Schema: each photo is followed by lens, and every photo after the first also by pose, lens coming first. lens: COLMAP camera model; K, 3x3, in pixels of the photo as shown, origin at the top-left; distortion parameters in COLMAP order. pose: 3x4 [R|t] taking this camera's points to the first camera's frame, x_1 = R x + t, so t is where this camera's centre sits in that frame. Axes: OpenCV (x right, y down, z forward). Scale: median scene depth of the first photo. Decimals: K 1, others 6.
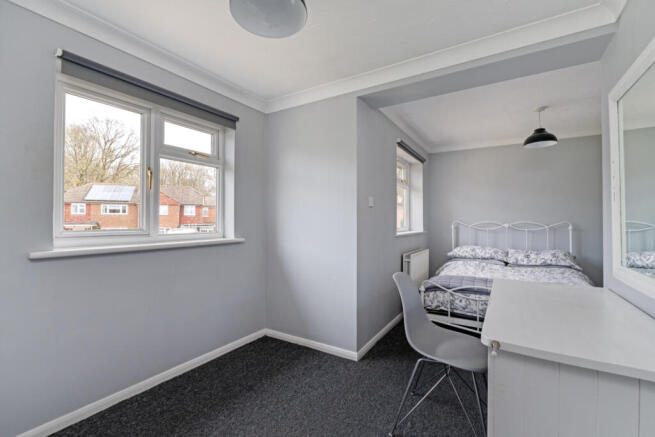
lens RADIAL K [[297.8, 0, 326.6], [0, 297.8, 217.0], [0, 0, 1]] dist [-0.011651, 0.000216]
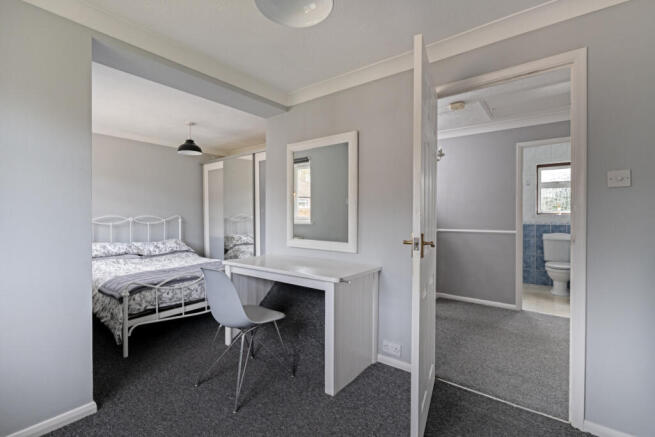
lens RADIAL K [[296.4, 0, 327.5], [0, 296.4, 218.5], [0, 0, 1]] dist [-0.000756, -0.000045]
pose [[0.092269, -0.015671, 0.995611, -0.436369], [-0.012839, 0.999774, 0.016927, -0.001202], [-0.995651, -0.014345, 0.092047, 0.302070]]
